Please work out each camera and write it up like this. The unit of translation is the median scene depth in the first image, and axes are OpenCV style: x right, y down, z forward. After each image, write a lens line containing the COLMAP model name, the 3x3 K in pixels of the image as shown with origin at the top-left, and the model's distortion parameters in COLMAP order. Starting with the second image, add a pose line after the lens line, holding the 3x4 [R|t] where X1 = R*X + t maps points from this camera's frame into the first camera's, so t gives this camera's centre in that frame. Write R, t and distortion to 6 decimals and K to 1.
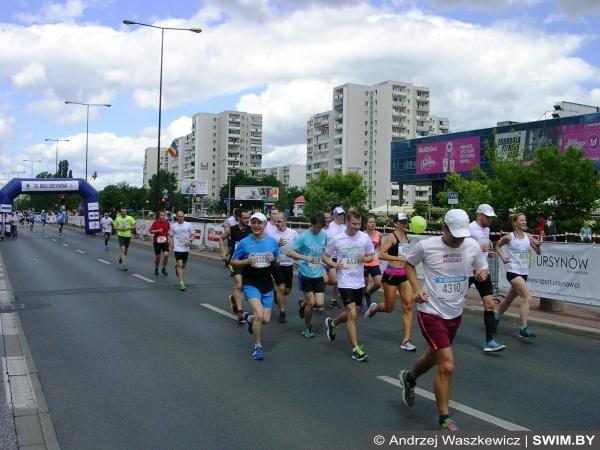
lens RADIAL K [[680.4, 0, 300.0], [0, 680.4, 225.0], [0, 0, 1]] dist [-0.193311, 0.061137]
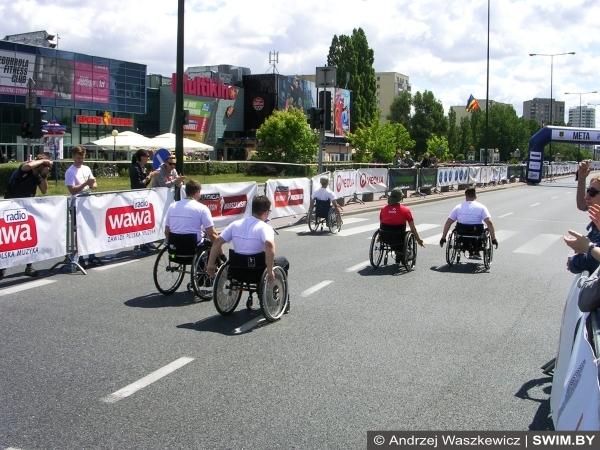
lens RADIAL K [[680.4, 0, 300.0], [0, 680.4, 225.0], [0, 0, 1]] dist [-0.193311, 0.061137]
pose [[-0.590762, -0.103796, 0.800142, -0.488227], [-0.010964, 0.992632, 0.120671, -0.021964], [-0.806772, 0.062515, -0.587547, 1.031097]]
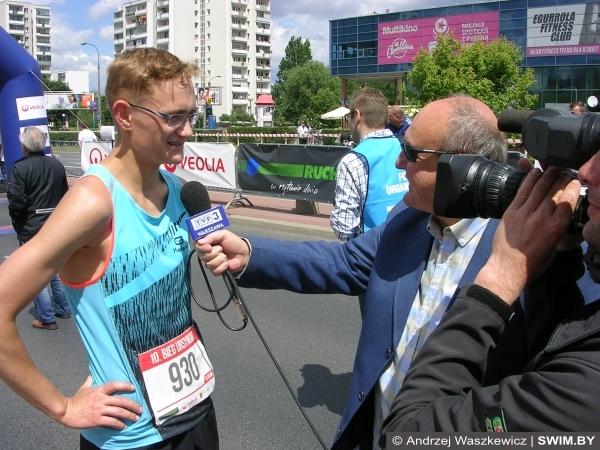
lens RADIAL K [[680.4, 0, 300.0], [0, 680.4, 225.0], [0, 0, 1]] dist [-0.193311, 0.061137]
pose [[0.935796, -0.070583, 0.345403, -0.172884], [0.023563, 0.990084, 0.138486, -0.006890], [-0.351753, -0.121456, 0.928180, 0.358147]]
